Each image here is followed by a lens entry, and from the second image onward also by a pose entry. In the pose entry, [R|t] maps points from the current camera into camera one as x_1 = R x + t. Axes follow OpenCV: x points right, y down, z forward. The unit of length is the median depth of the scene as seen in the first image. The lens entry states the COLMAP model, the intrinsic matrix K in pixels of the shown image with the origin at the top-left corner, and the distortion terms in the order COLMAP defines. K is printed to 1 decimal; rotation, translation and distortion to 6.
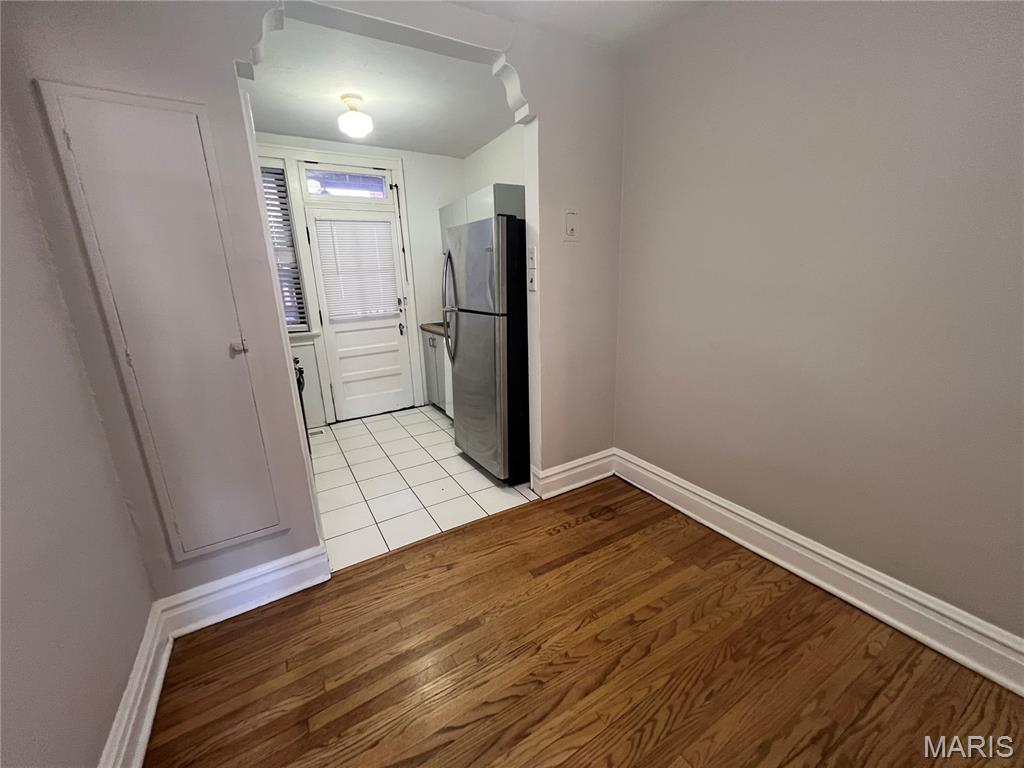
lens RADIAL K [[407.9, 0, 512.0], [0, 407.9, 384.0], [0, 0, 1]] dist [-0.001547, -0.000007]
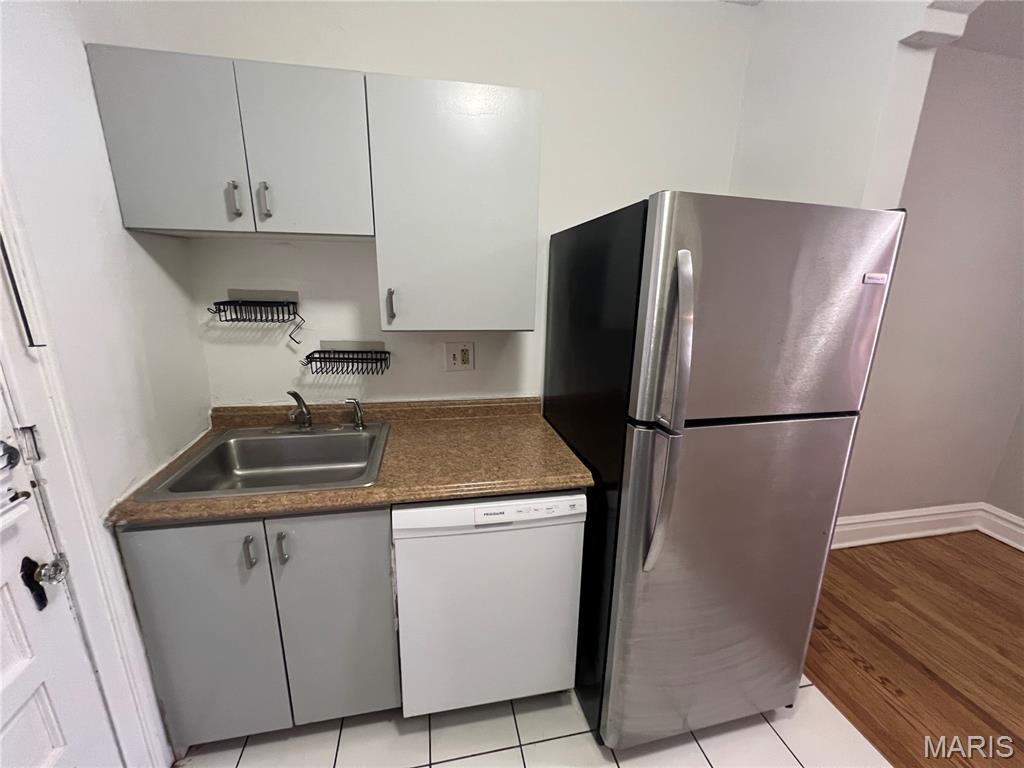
lens RADIAL K [[407.9, 0, 512.0], [0, 407.9, 384.0], [0, 0, 1]] dist [-0.001547, -0.000007]
pose [[0.328069, -0.194743, 0.924362, -0.625763], [0.215014, 0.968230, 0.127673, -0.353806], [-0.919858, 0.156865, 0.359519, 1.201716]]
